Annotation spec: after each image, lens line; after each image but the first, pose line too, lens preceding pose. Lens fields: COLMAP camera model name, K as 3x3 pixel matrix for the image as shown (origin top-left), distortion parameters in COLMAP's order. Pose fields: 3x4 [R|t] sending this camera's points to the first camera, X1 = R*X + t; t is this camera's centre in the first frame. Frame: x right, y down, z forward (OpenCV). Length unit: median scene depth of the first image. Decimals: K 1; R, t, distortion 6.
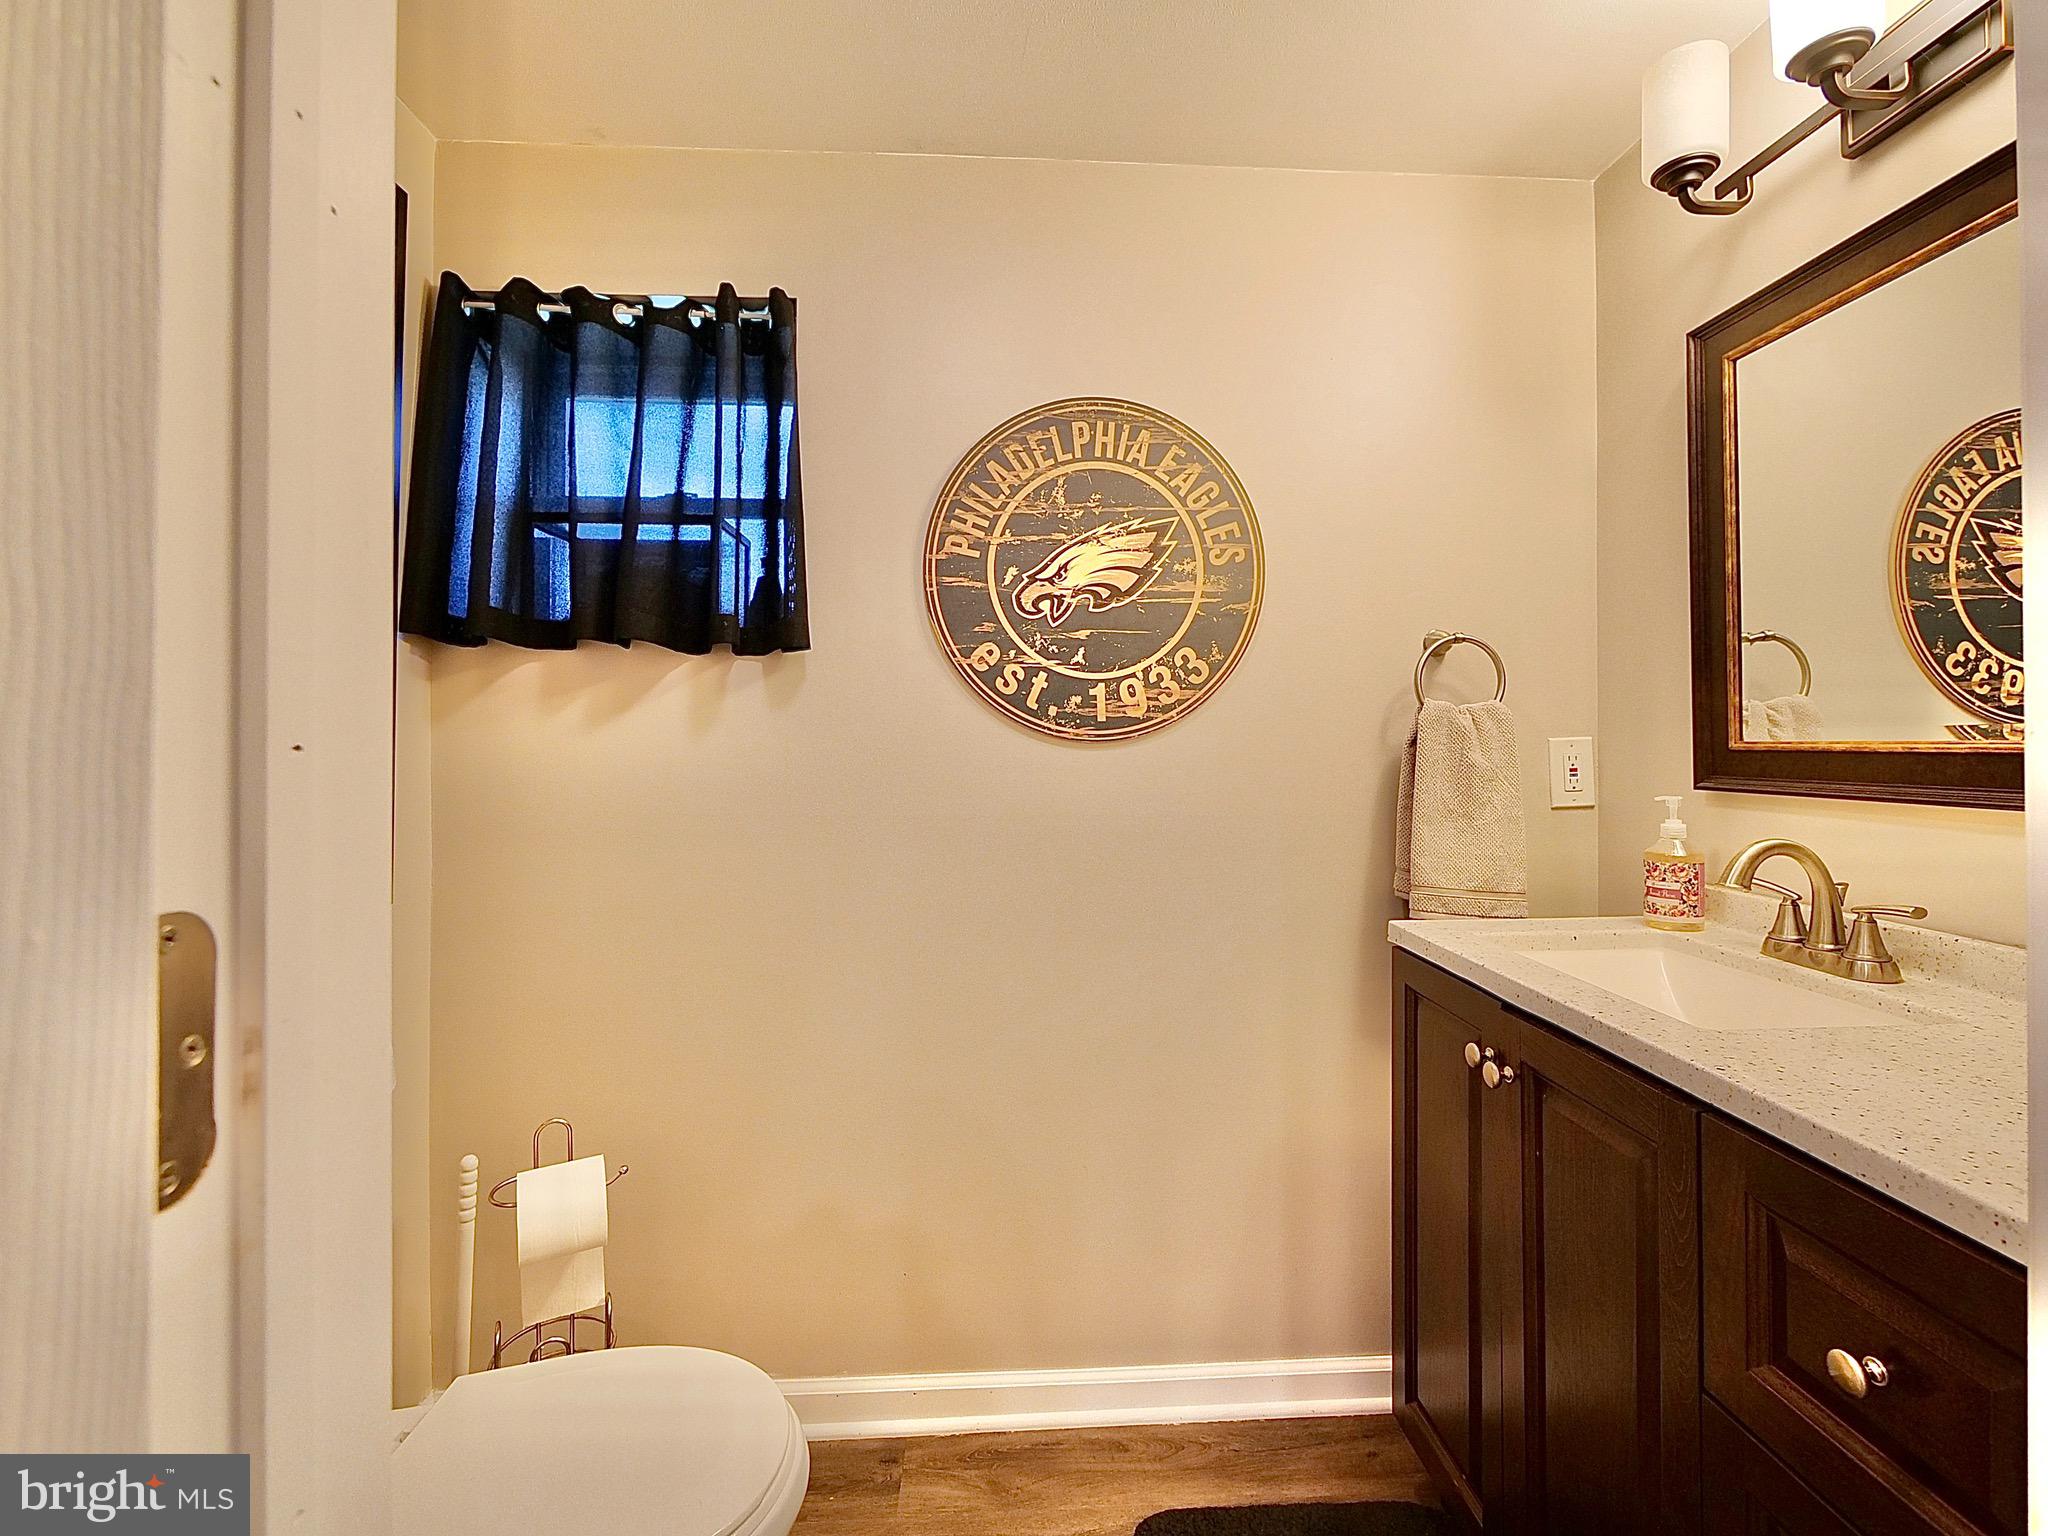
lens RADIAL K [[910.3, 0, 1041.5], [0, 910.3, 746.7], [0, 0, 1]] dist [-0.005517, 0.000343]
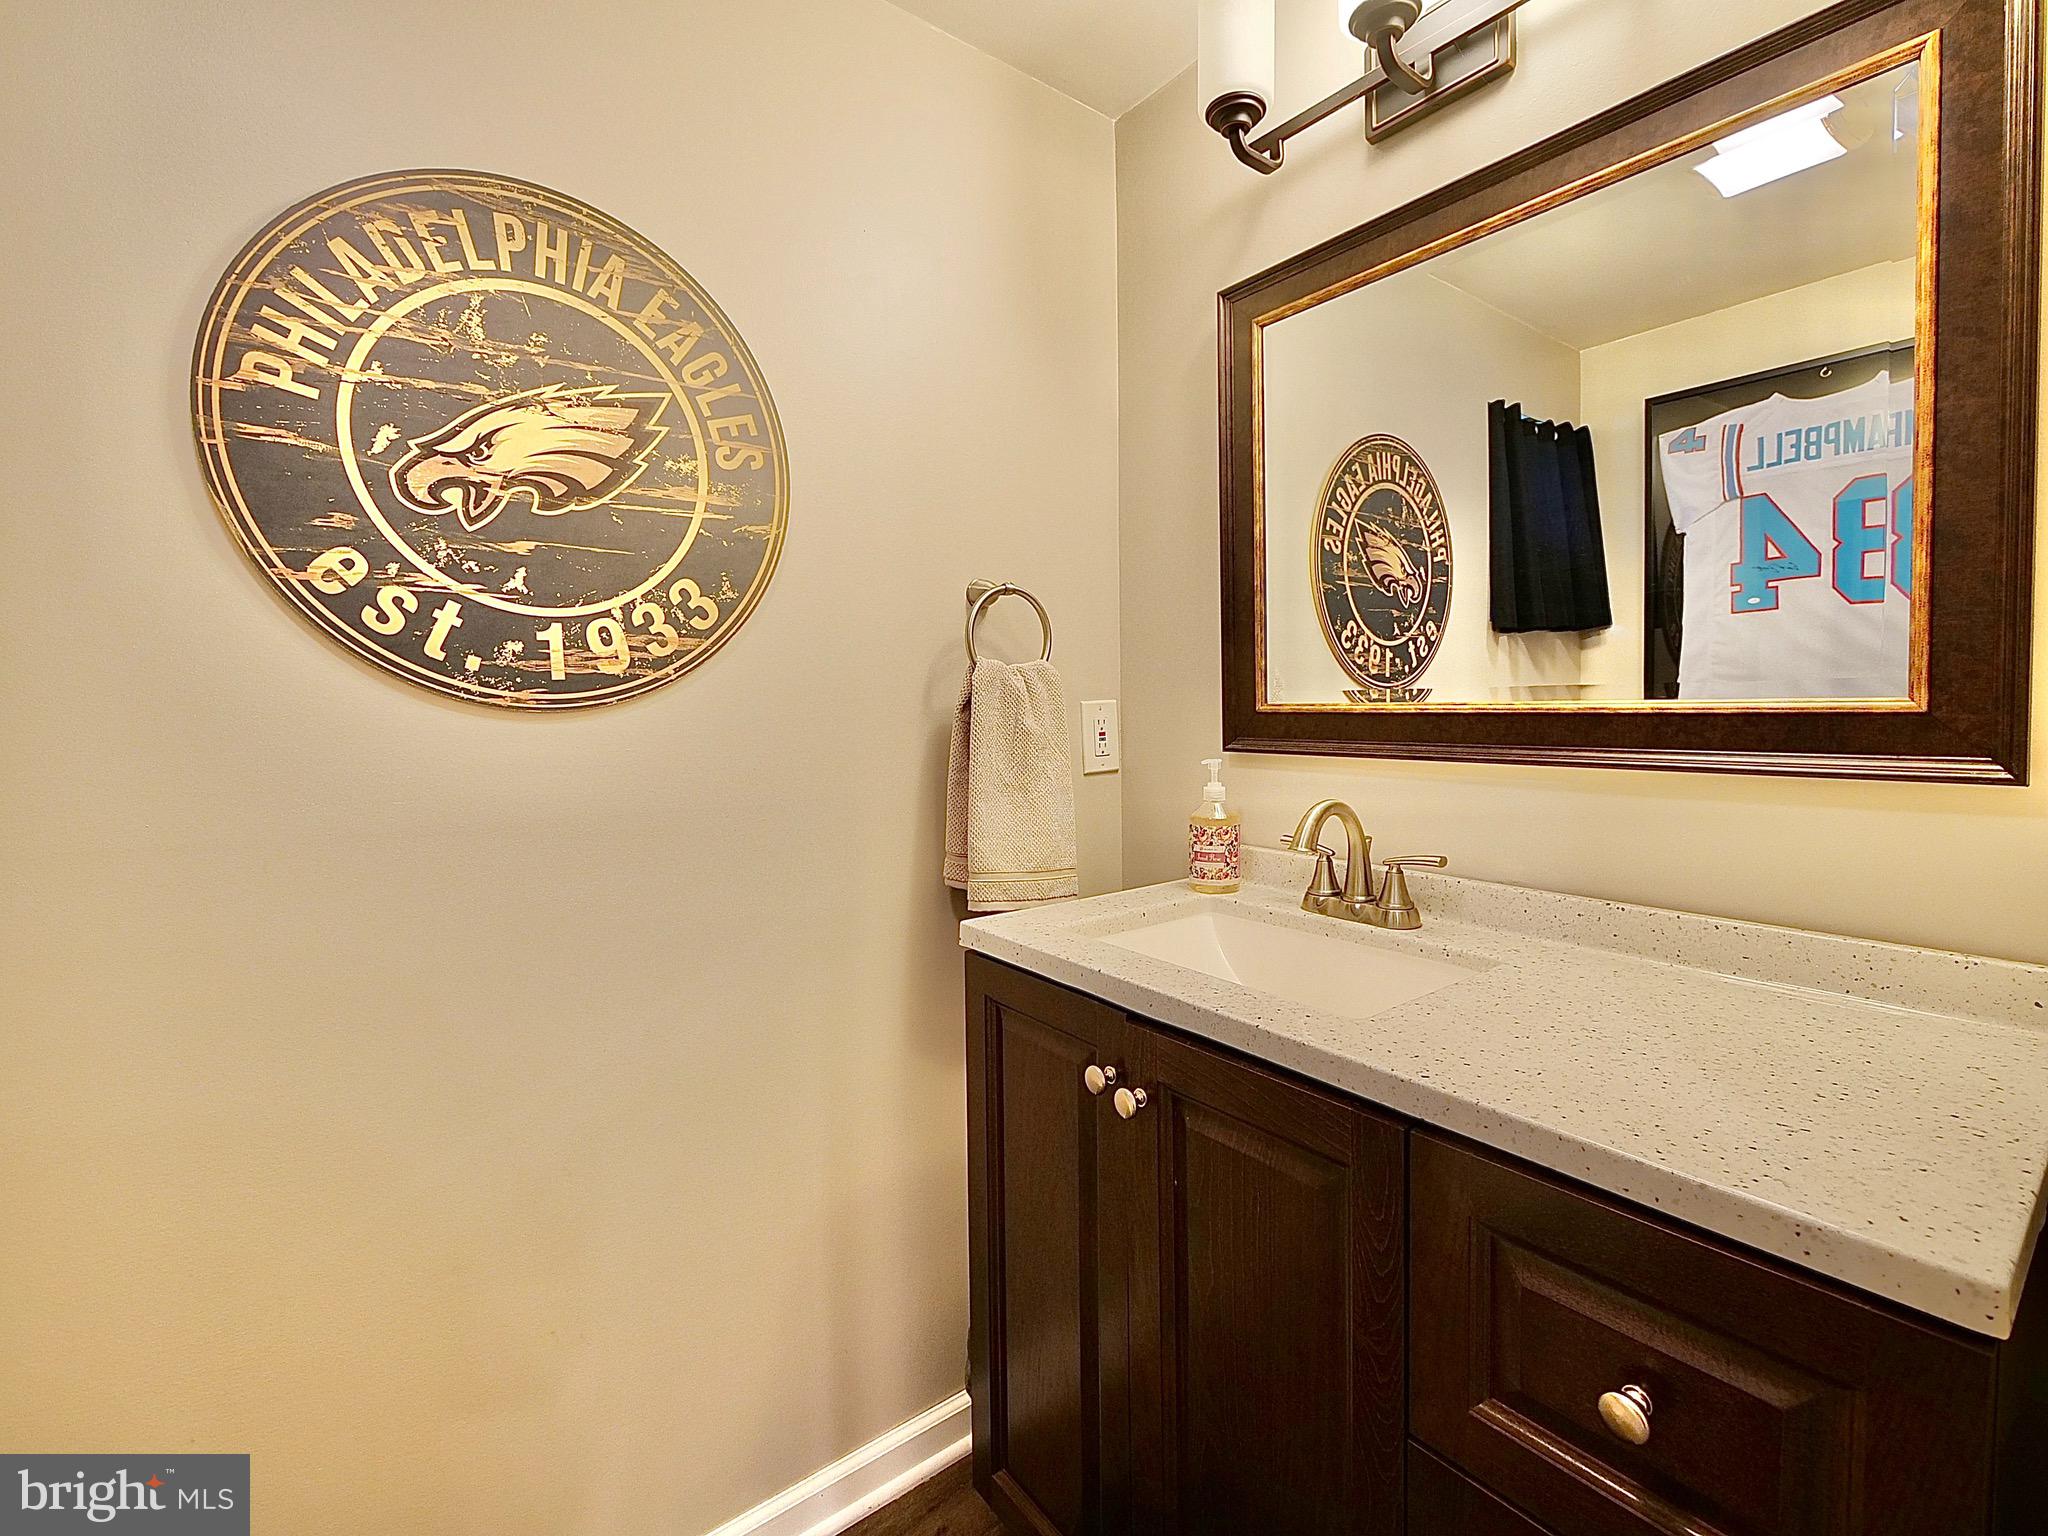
lens RADIAL K [[910.3, 0, 1041.5], [0, 910.3, 746.7], [0, 0, 1]] dist [-0.005517, 0.000343]
pose [[0.822180, -0.033030, 0.568268, -0.024247], [0.011078, 0.999054, 0.042041, -0.002924], [-0.569119, -0.028270, 0.821769, 0.243867]]
